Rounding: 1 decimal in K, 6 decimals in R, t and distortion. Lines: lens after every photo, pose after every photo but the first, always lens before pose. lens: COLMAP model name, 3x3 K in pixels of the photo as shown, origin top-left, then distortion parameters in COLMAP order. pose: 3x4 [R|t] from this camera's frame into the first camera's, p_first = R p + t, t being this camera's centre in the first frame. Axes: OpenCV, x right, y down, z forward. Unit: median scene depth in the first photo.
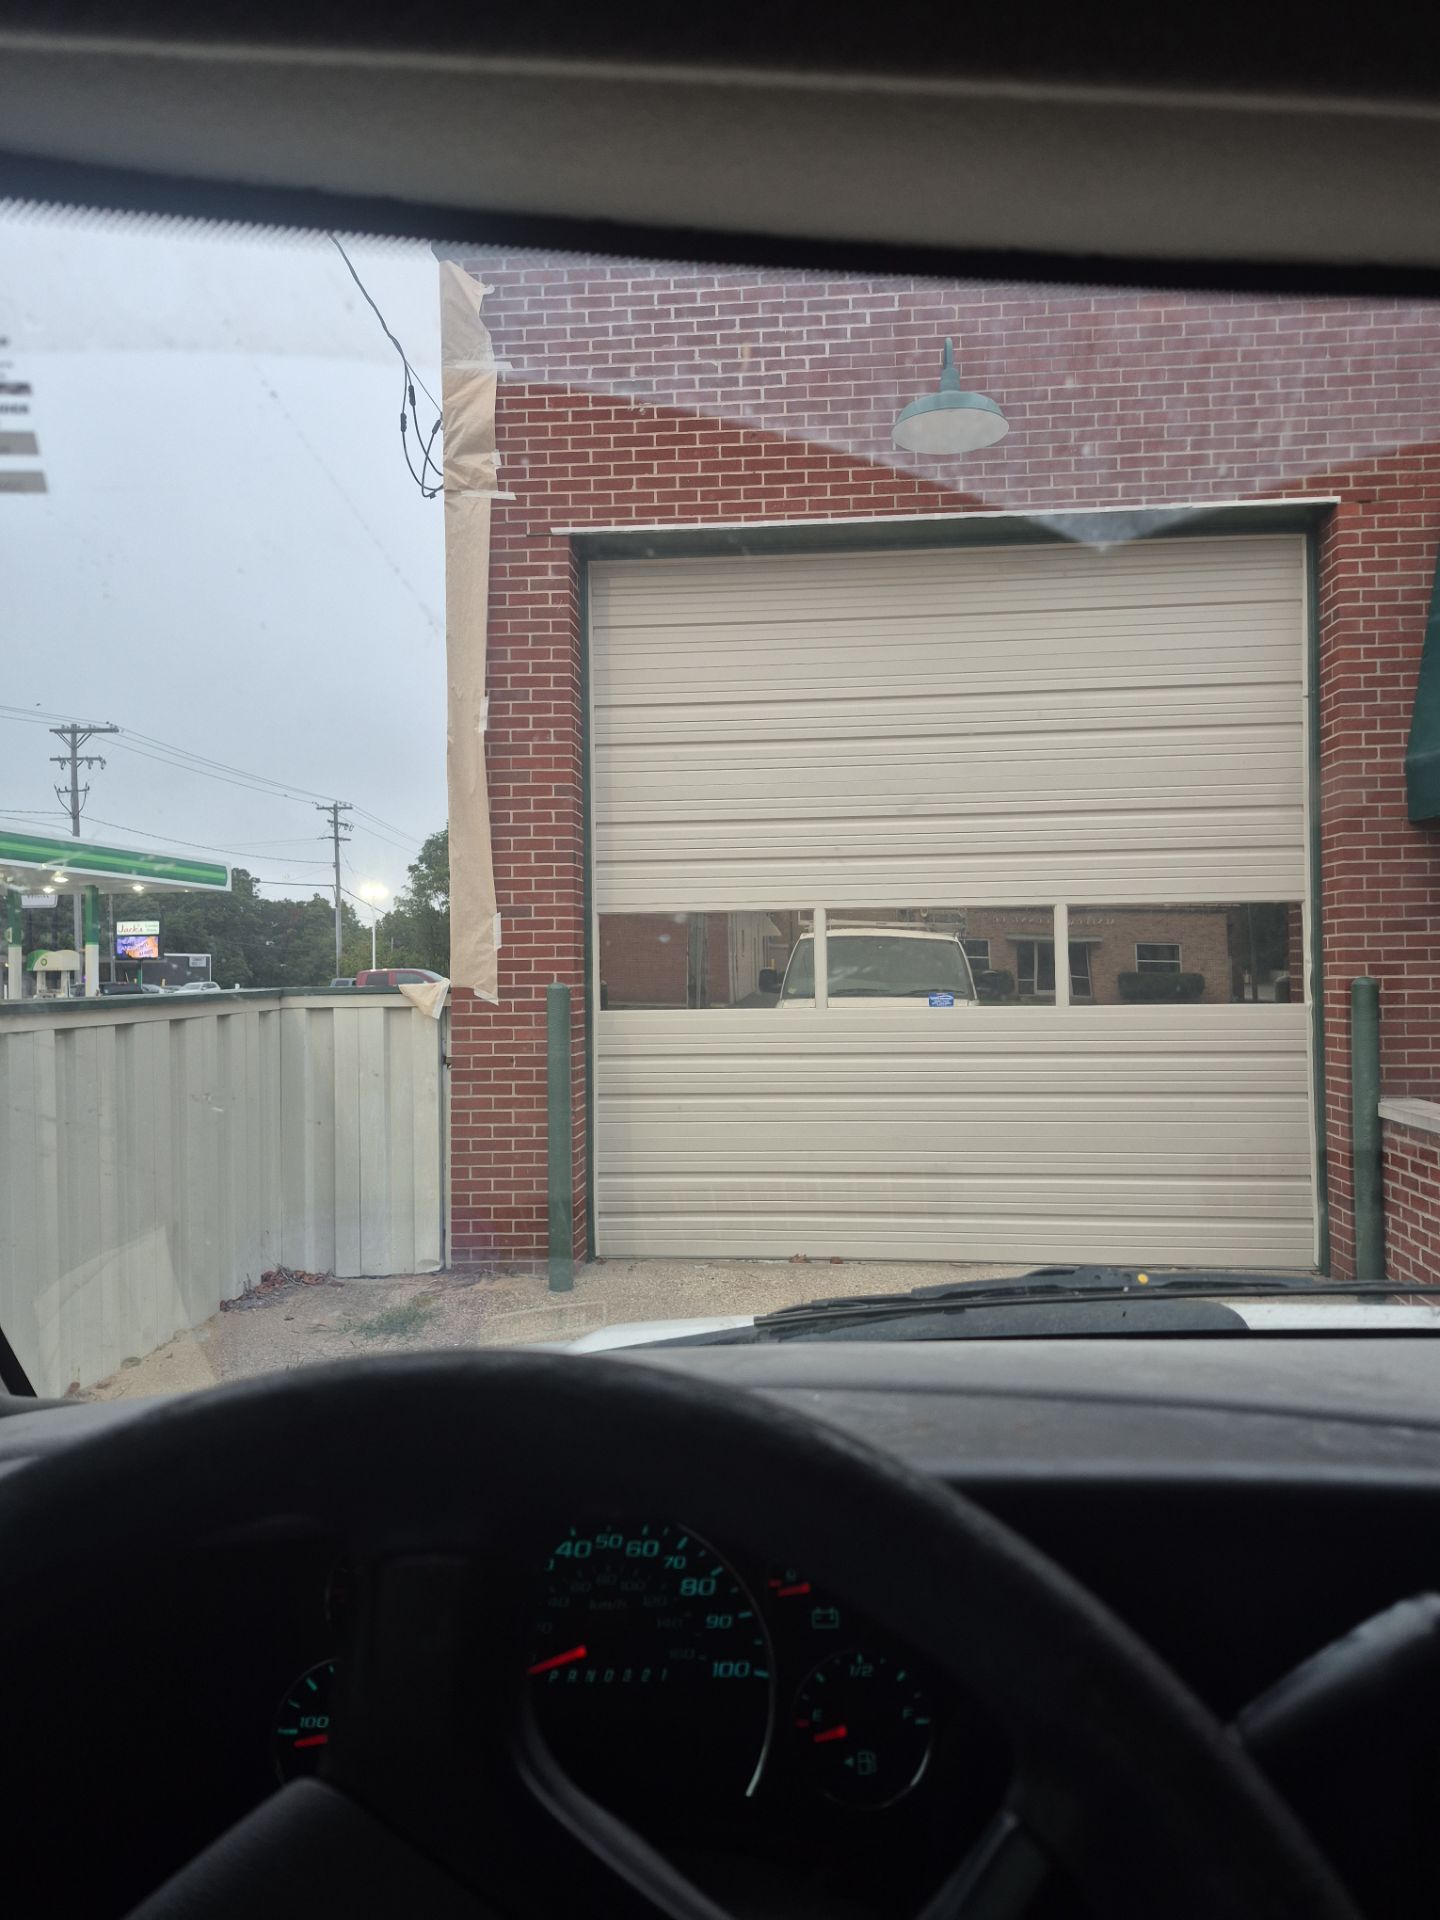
lens RADIAL K [[1338.5, 0, 740.9], [0, 1338.5, 955.5], [0, 0, 1]] dist [0.116210, -0.161656]
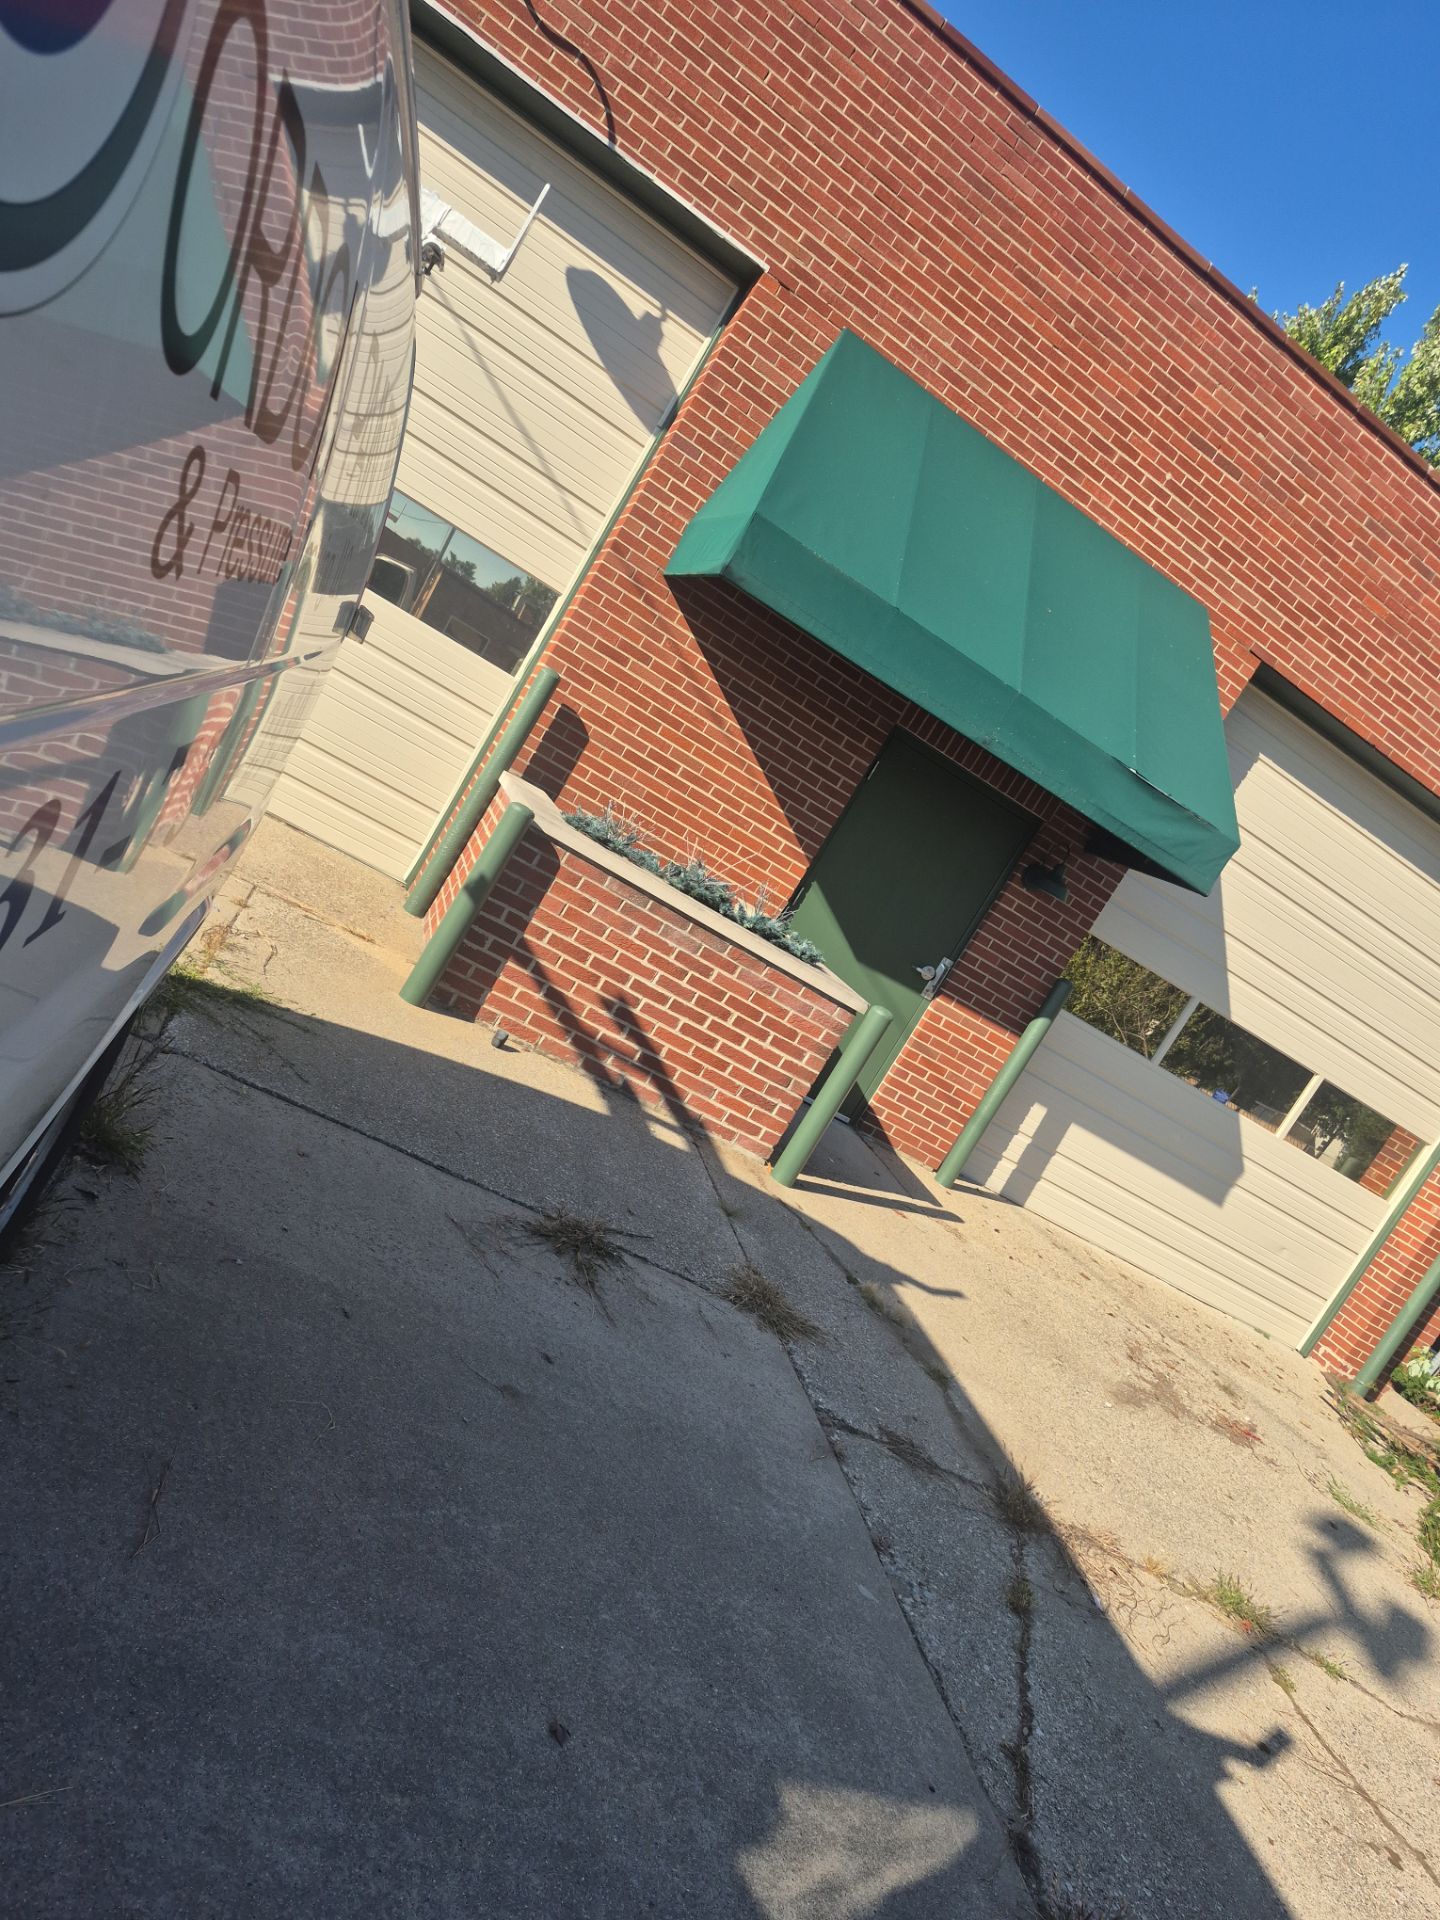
lens RADIAL K [[1338.5, 0, 740.9], [0, 1338.5, 955.5], [0, 0, 1]] dist [0.116210, -0.161656]
pose [[0.789455, 0.439471, 0.428516, 0.192832], [-0.526108, 0.844085, 0.103586, 0.016125], [-0.316181, -0.307222, 0.897577, -0.101940]]
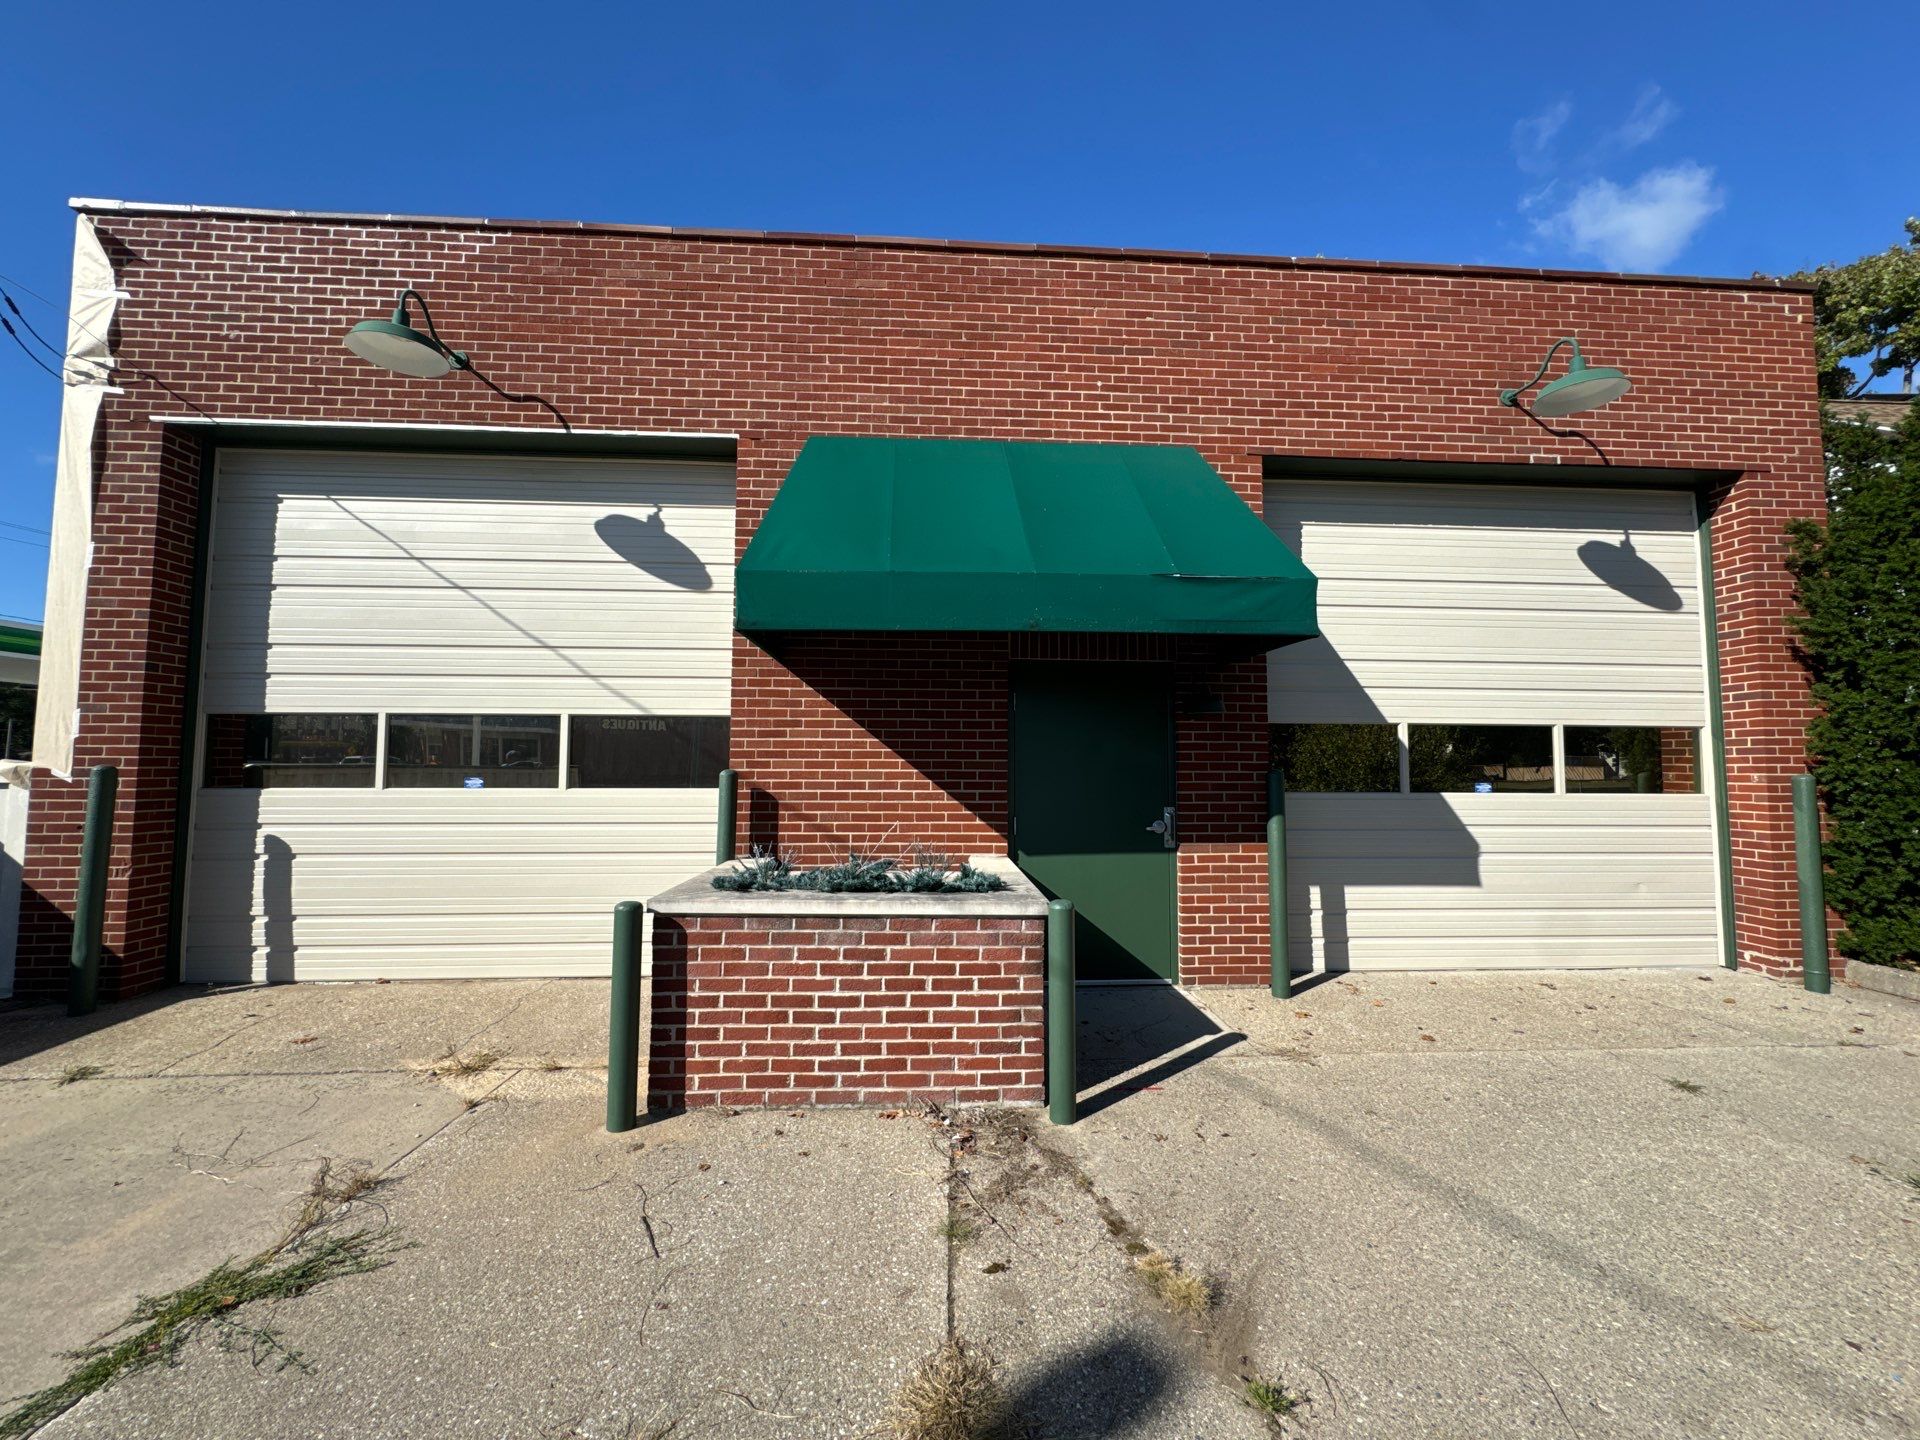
lens RADIAL K [[761.7, 0, 951.9], [0, 761.7, 712.5], [0, 0, 1]] dist [-0.001749, -0.000377]
pose [[0.990112, 0.024940, 0.138042, 0.531689], [-0.017874, 0.998477, -0.052194, -0.005882], [-0.139134, 0.049210, 0.989050, 0.182318]]
